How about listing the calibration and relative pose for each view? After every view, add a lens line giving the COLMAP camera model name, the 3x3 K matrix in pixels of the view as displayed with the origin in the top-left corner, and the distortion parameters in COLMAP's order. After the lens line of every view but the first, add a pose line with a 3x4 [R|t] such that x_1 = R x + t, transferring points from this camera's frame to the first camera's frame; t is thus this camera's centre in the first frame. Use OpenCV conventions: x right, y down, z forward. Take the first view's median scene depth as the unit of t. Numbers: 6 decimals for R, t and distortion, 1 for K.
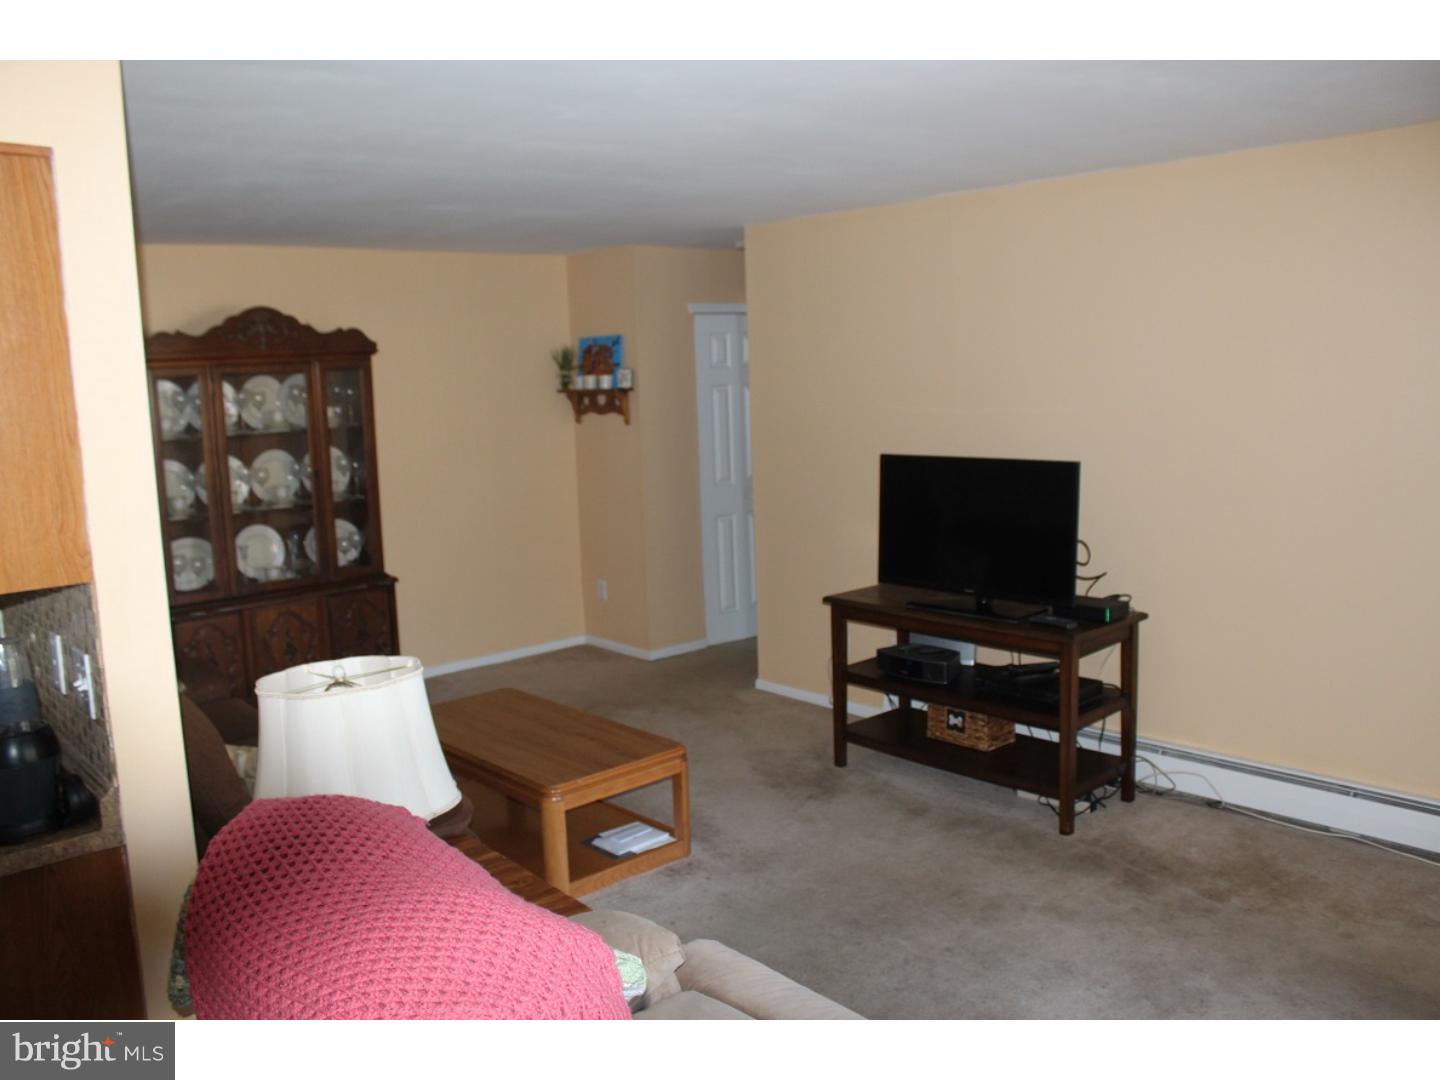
lens RADIAL K [[1200.3, 0, 722.6], [0, 1200.3, 506.6], [0, 0, 1]] dist [-0.168460, 0.166307]
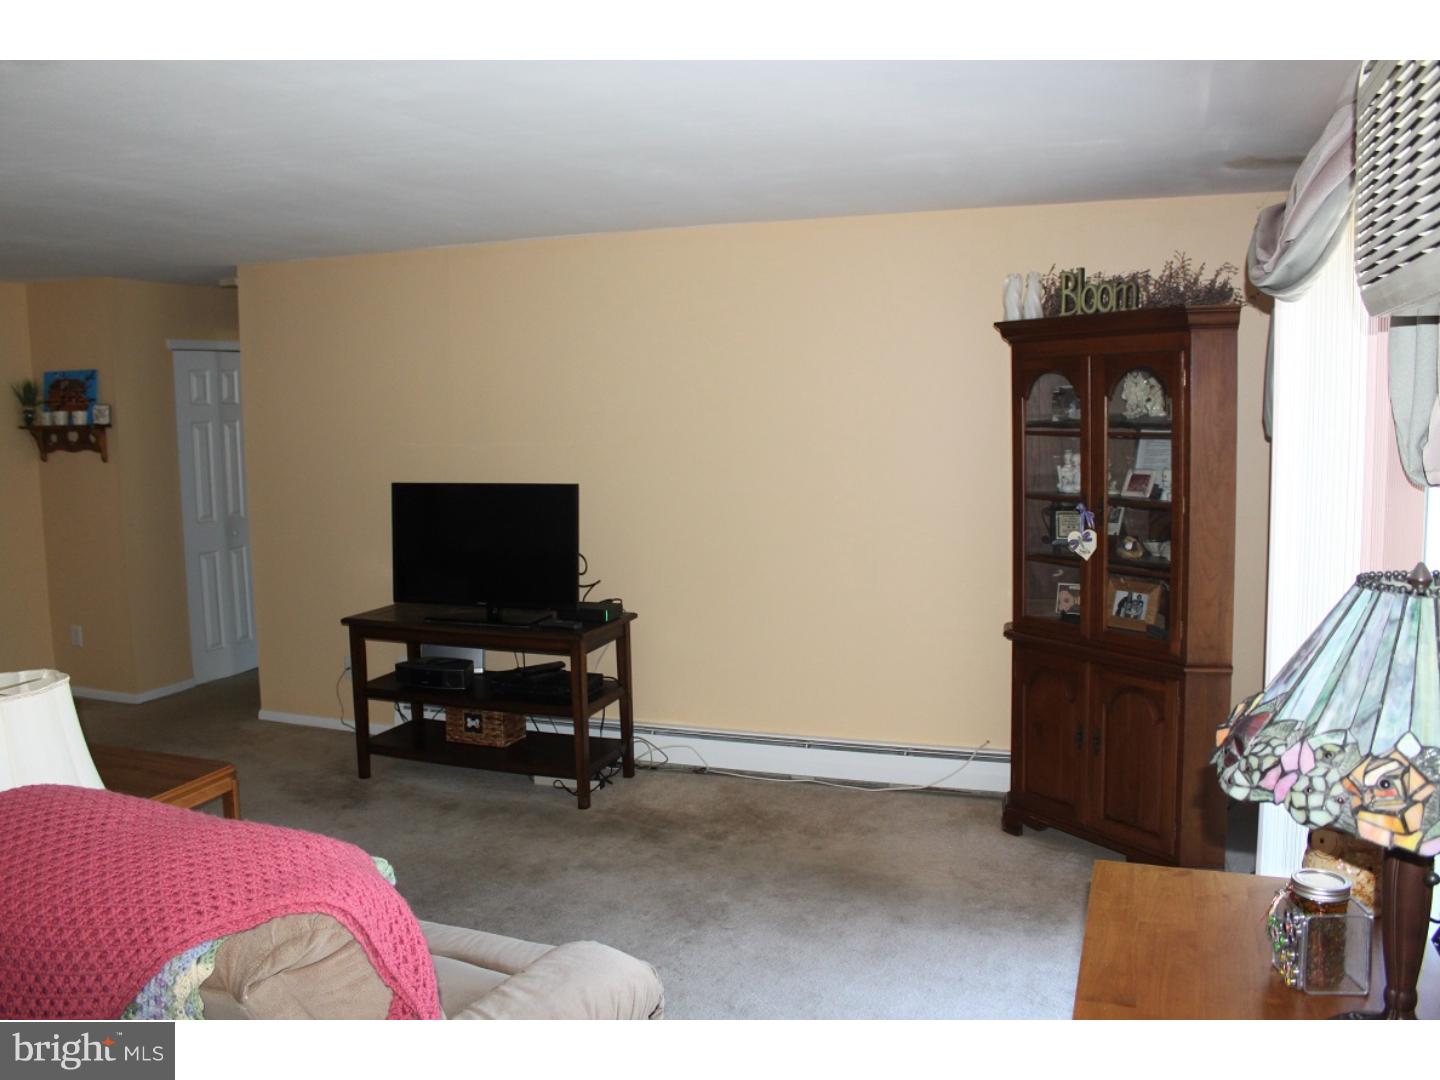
lens RADIAL K [[1200.3, 0, 722.6], [0, 1200.3, 506.6], [0, 0, 1]] dist [-0.168460, 0.166307]
pose [[0.887648, -0.025312, 0.459826, -0.106140], [0.041360, 0.998835, -0.024858, 0.018311], [-0.458661, 0.041083, 0.887661, -0.096322]]
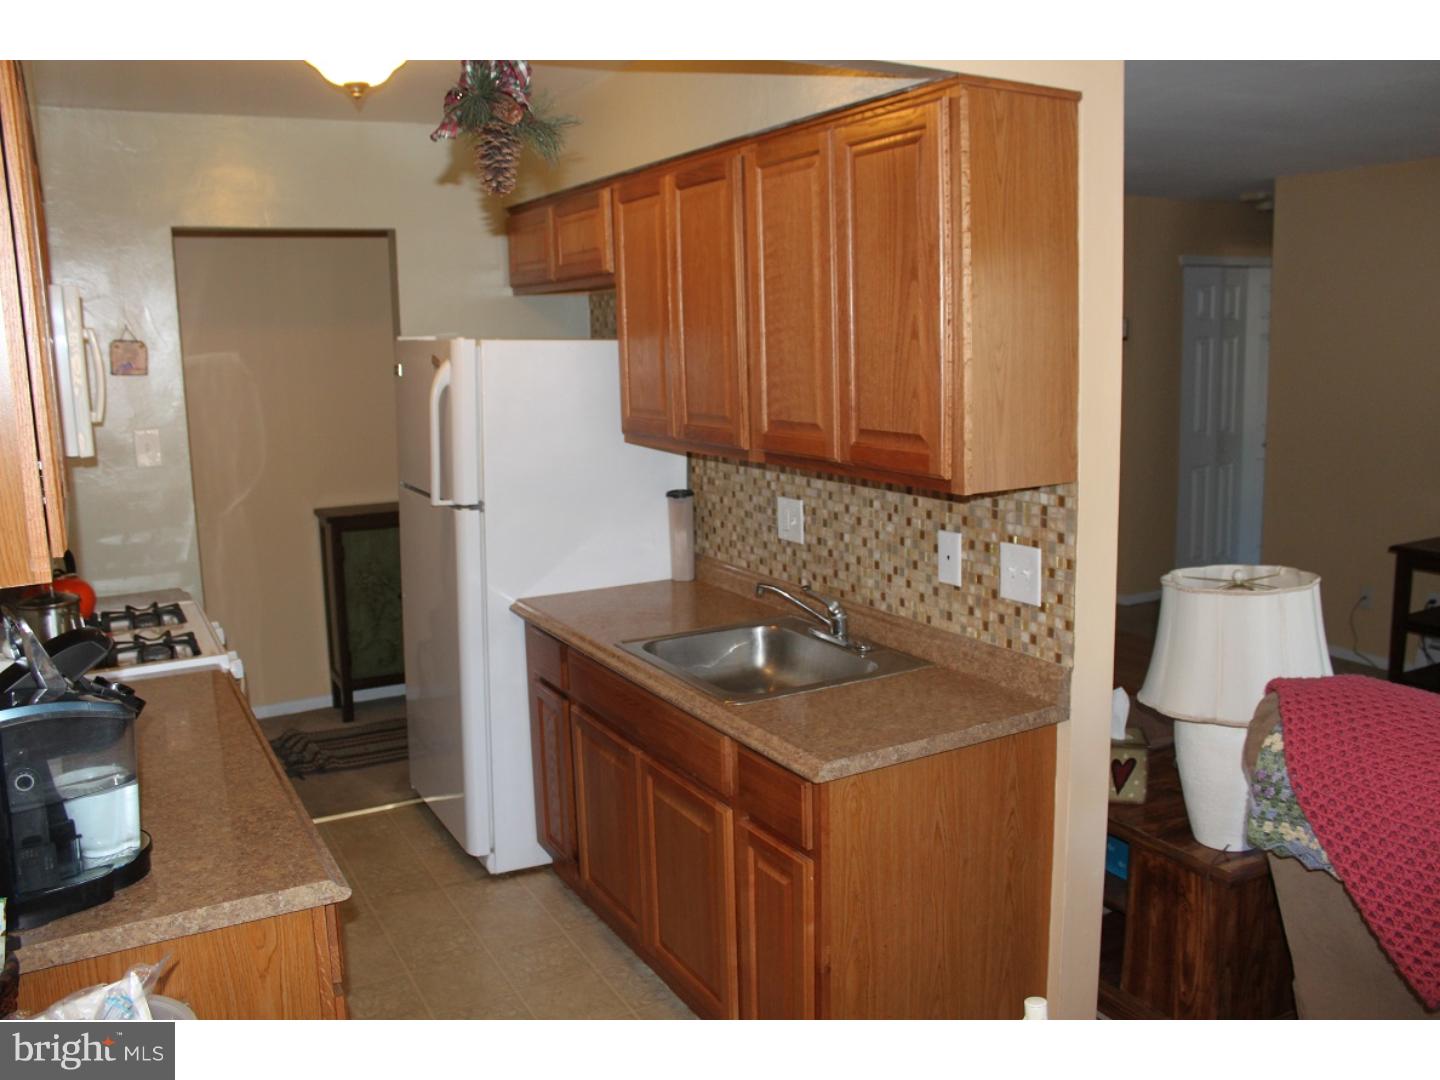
lens RADIAL K [[1200.3, 0, 722.6], [0, 1200.3, 506.6], [0, 0, 1]] dist [-0.168460, 0.166307]
pose [[0.974563, 0.039617, -0.220586, -0.285189], [-0.031805, 0.998738, 0.038857, 0.025238], [0.221847, -0.030853, 0.974593, -0.085132]]
